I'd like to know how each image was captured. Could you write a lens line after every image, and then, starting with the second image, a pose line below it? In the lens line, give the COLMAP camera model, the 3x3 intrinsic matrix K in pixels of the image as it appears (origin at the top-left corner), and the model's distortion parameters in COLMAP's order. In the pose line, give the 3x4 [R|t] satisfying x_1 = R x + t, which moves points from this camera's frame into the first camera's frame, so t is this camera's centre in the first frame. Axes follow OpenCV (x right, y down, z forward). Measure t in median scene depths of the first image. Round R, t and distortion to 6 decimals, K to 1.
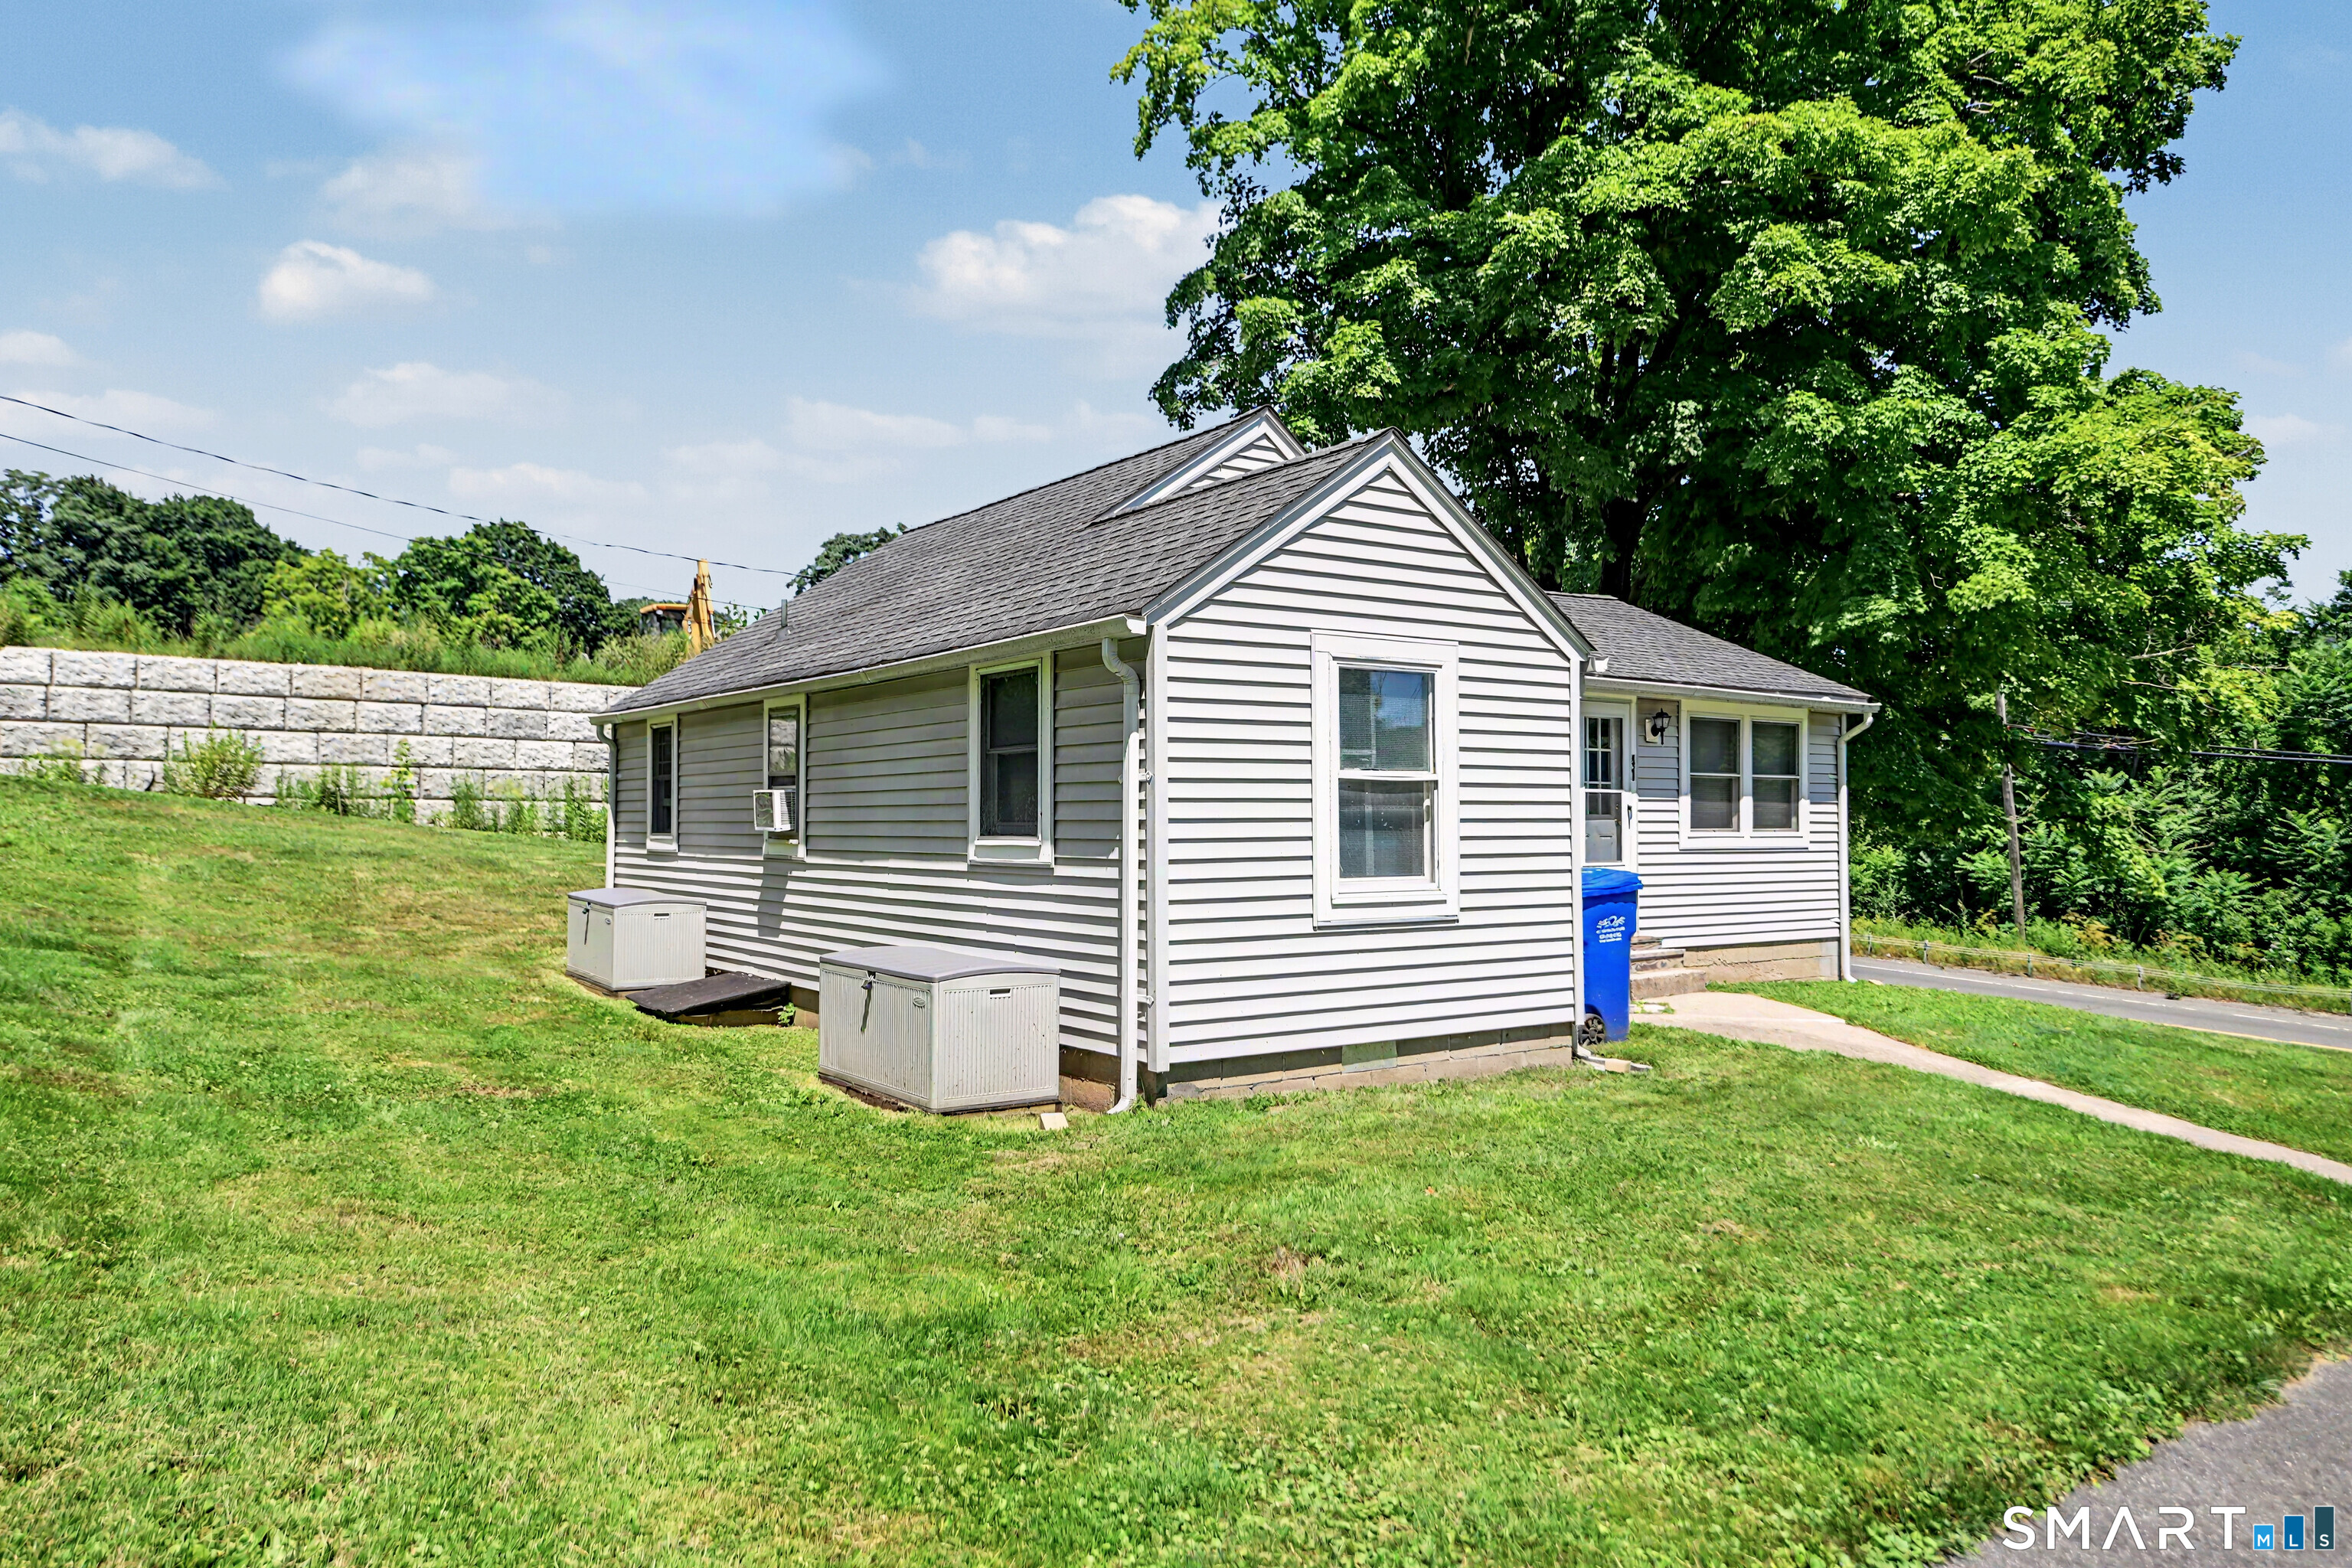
lens RADIAL K [[1550.2, 0, 1175.8], [0, 1550.2, 784.1], [0, 0, 1]] dist [-0.004239, 0.004933]
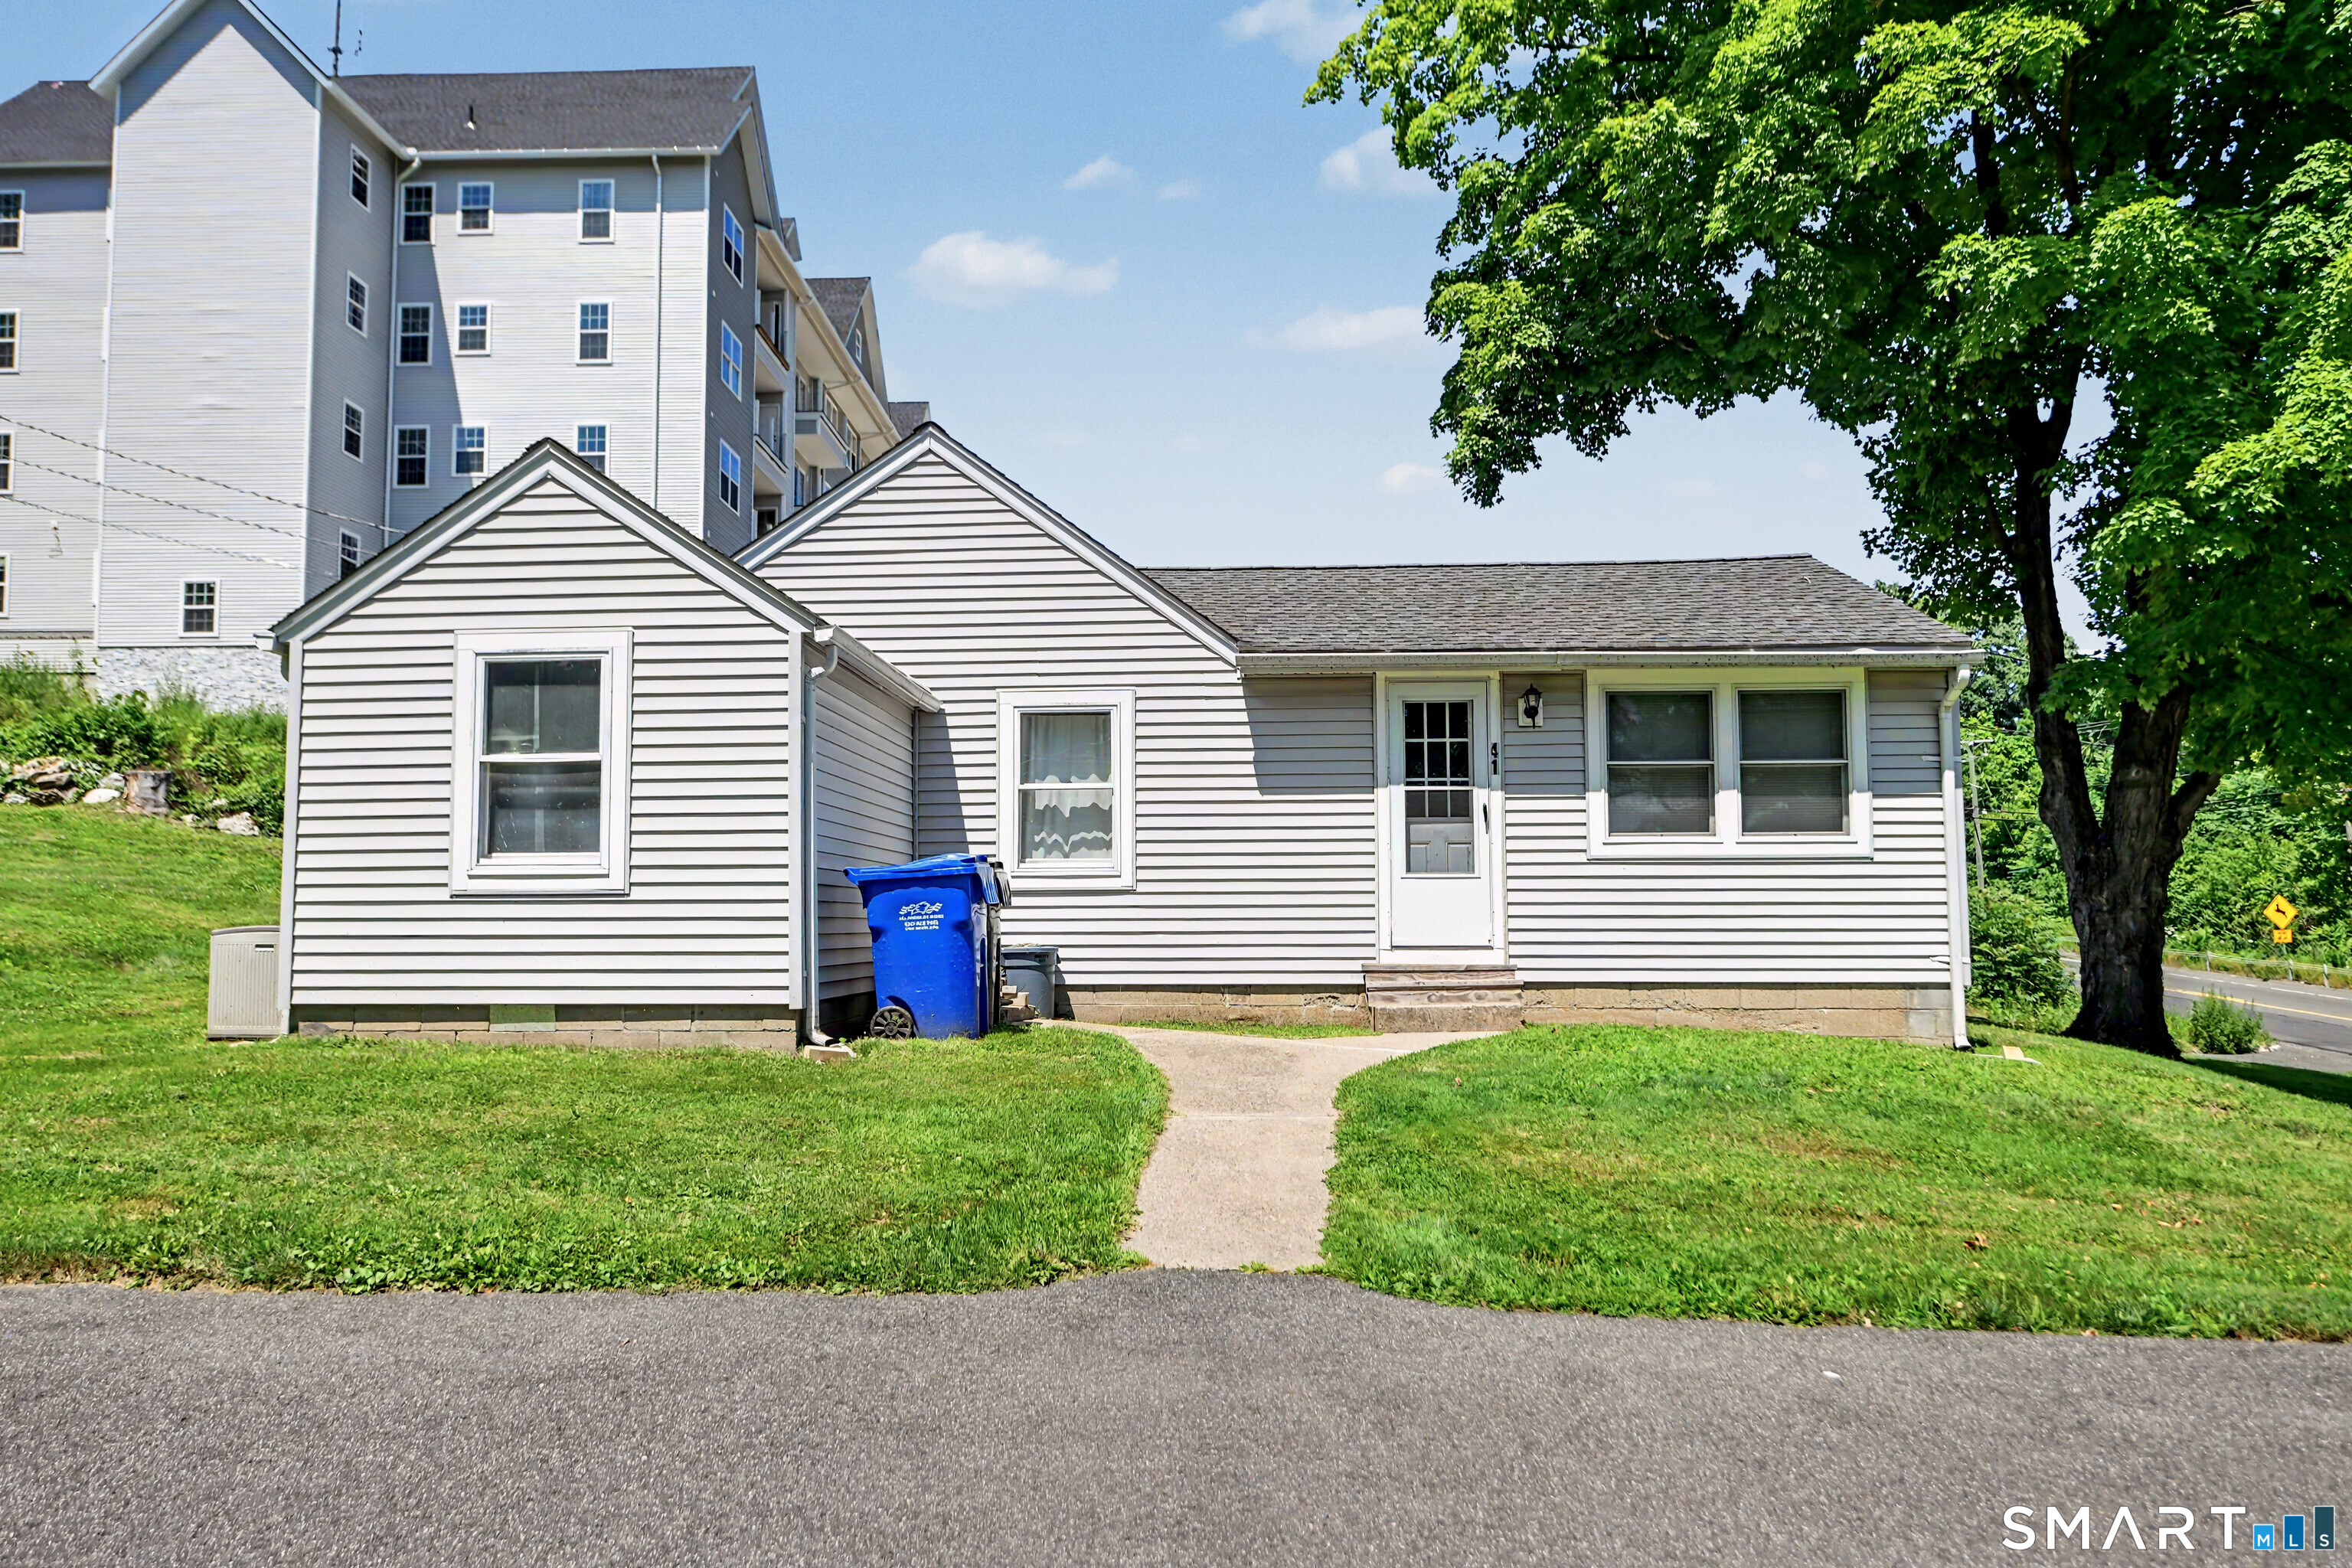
lens RADIAL K [[1550.2, 0, 1129.5], [0, 1550.2, 823.5], [0, 0, 1]] dist [-0.004239, 0.004933]
pose [[0.785642, -0.039416, -0.617425, 1.012803], [0.019247, 0.999043, -0.039288, 0.081346], [0.618382, 0.018983, 0.785648, 0.367791]]
